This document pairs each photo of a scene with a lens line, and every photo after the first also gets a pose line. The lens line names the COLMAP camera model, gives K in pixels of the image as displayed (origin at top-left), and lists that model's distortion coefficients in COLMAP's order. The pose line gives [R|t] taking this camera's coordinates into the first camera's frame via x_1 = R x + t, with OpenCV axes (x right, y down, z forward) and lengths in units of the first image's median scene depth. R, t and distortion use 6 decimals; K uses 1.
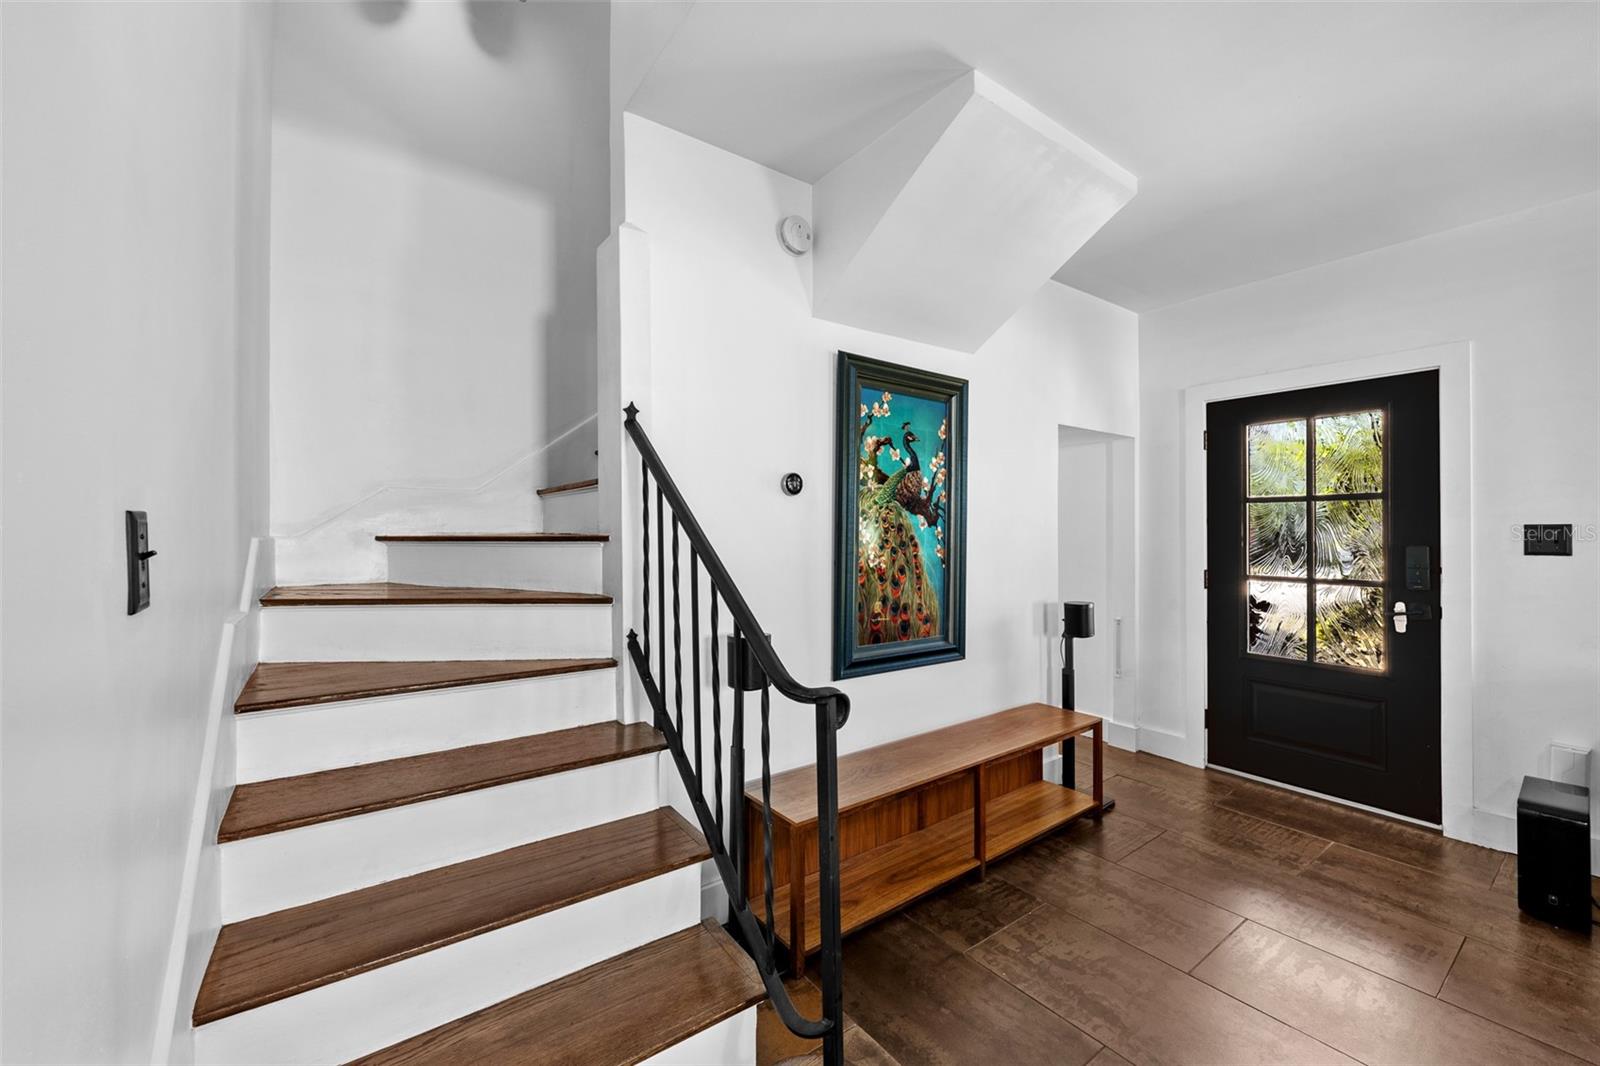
lens RADIAL K [[639.6, 0, 798.3], [0, 639.6, 529.3], [0, 0, 1]] dist [-0.000192, -0.000241]
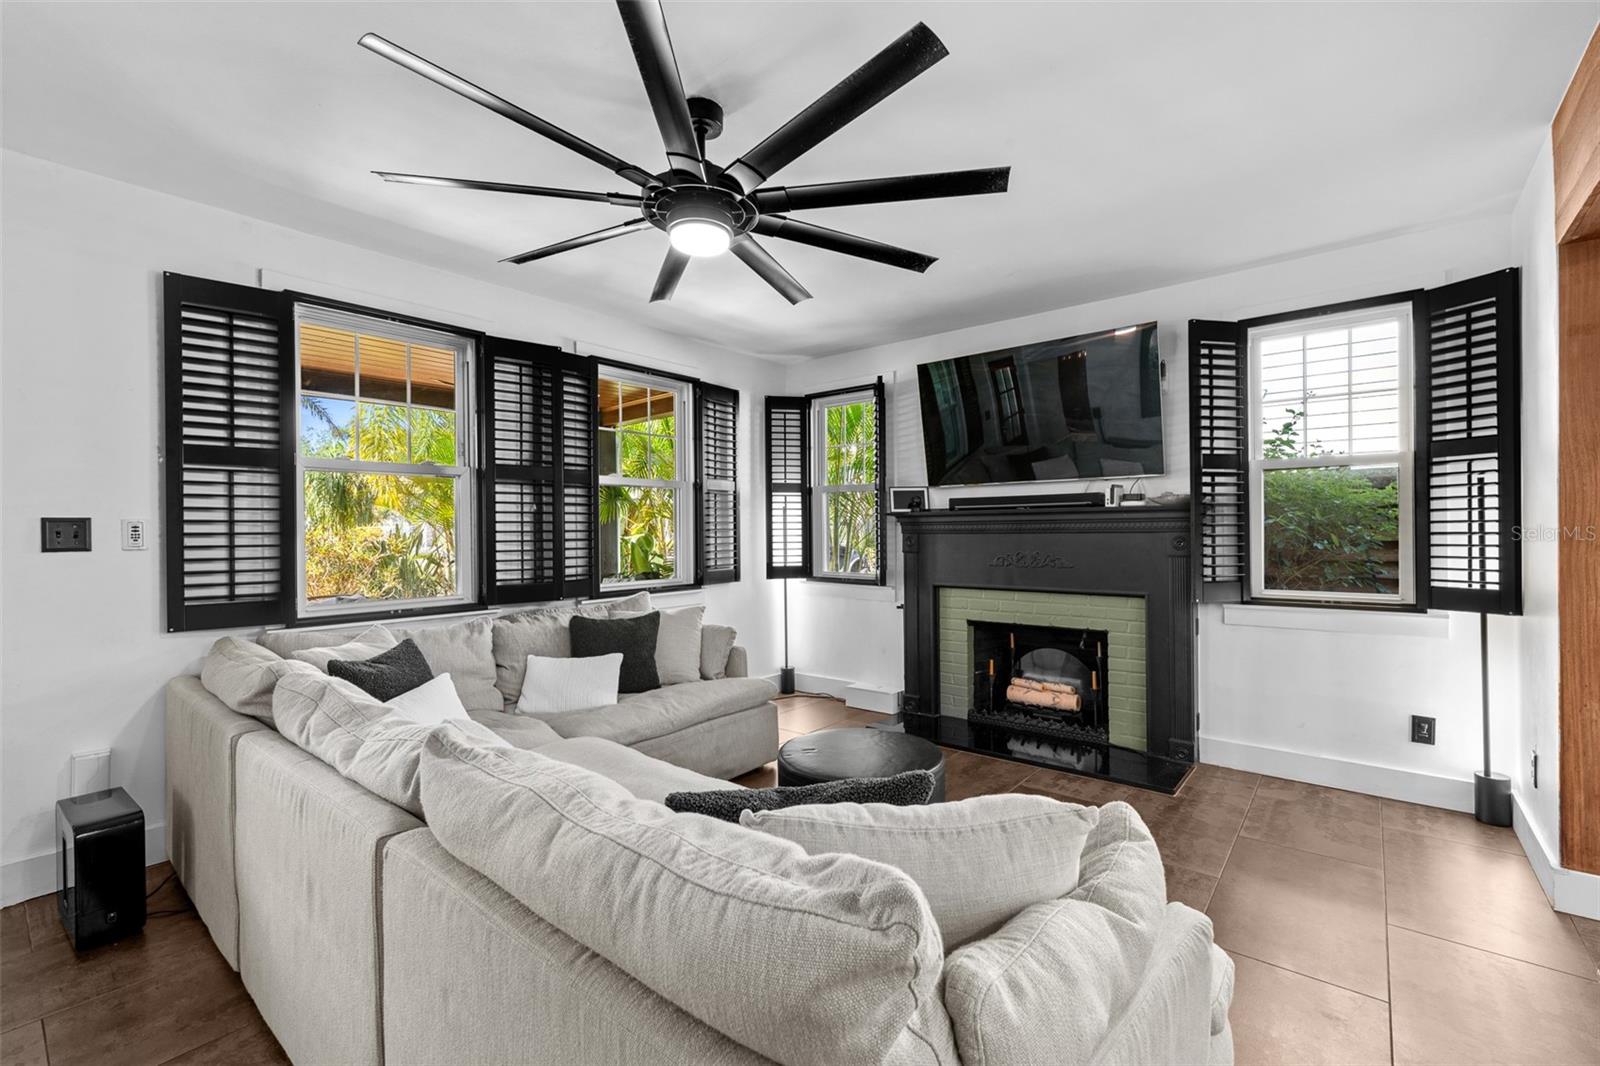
lens RADIAL K [[688.3, 0, 800.0], [0, 688.3, 533.0], [0, 0, 1]] dist [0.010091, -0.000005]
pose [[-0.245082, -0.011706, 0.969432, -0.047318], [-0.001653, 0.999931, 0.011656, 0.000496], [-0.969501, 0.001254, -0.245084, 0.216625]]
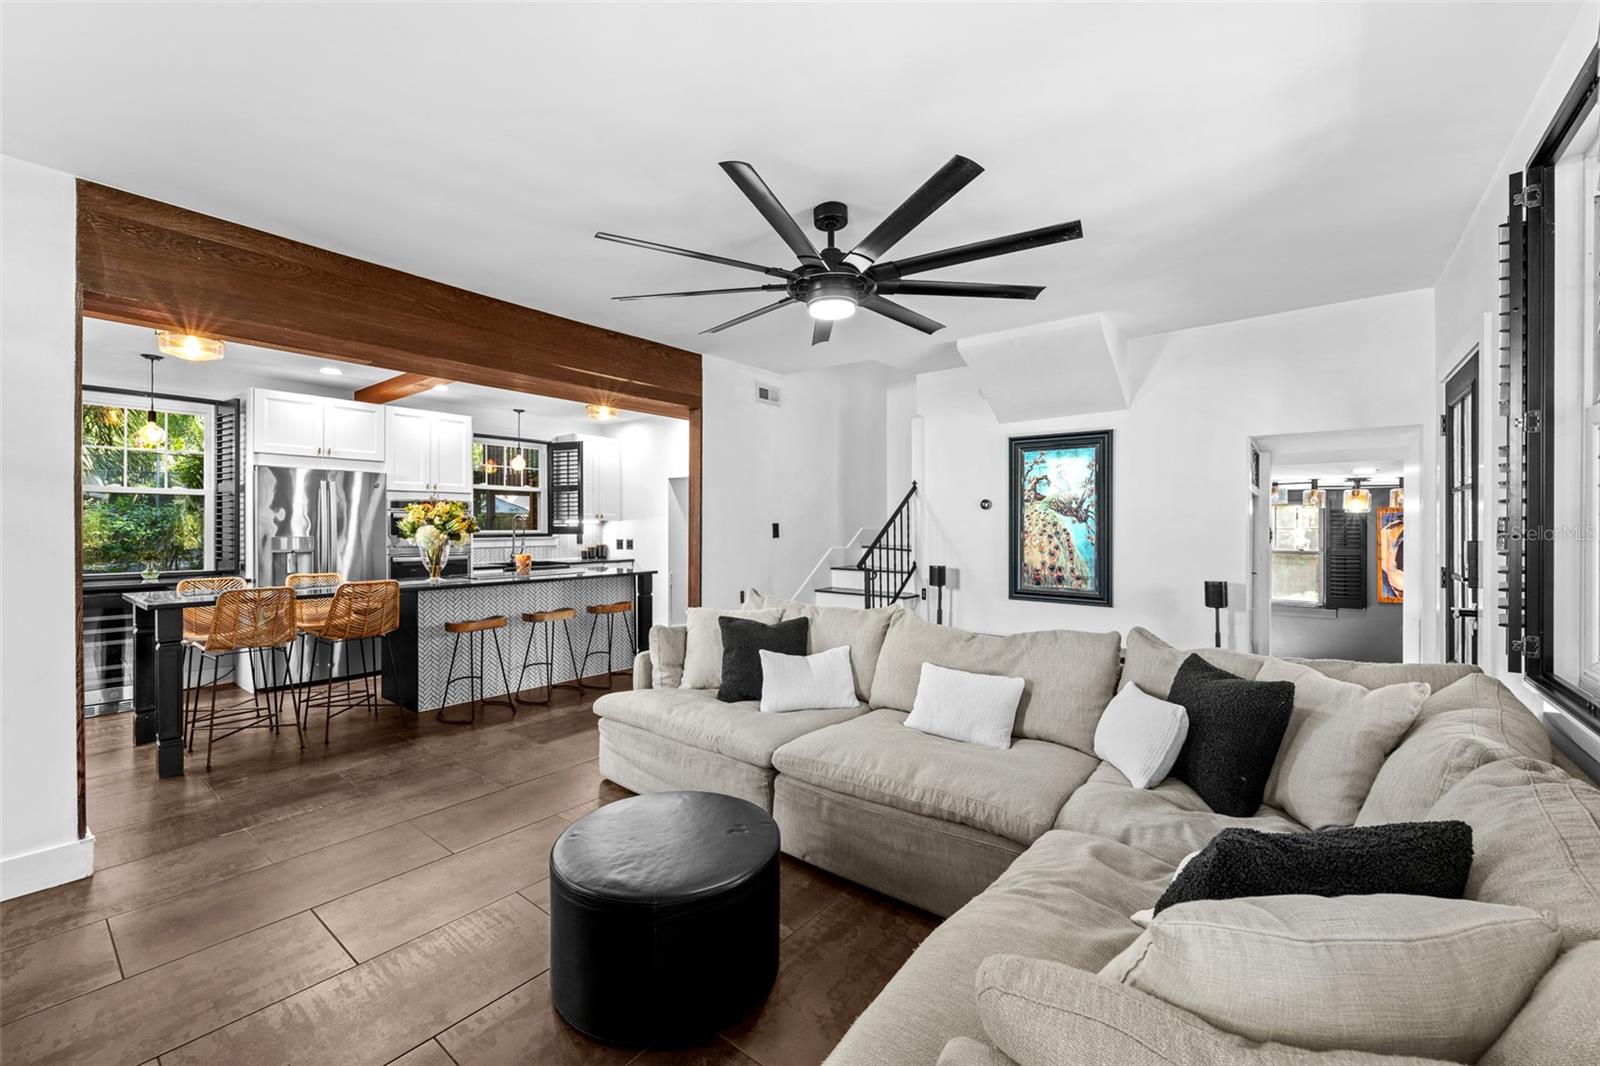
lens RADIAL K [[639.6, 0, 798.3], [0, 639.6, 529.3], [0, 0, 1]] dist [-0.000192, -0.000241]
pose [[0.266042, 0.003833, -0.963954, 1.706117], [0.004624, 0.999976, 0.005253, -0.000311], [0.963950, -0.005855, 0.266017, -0.182378]]
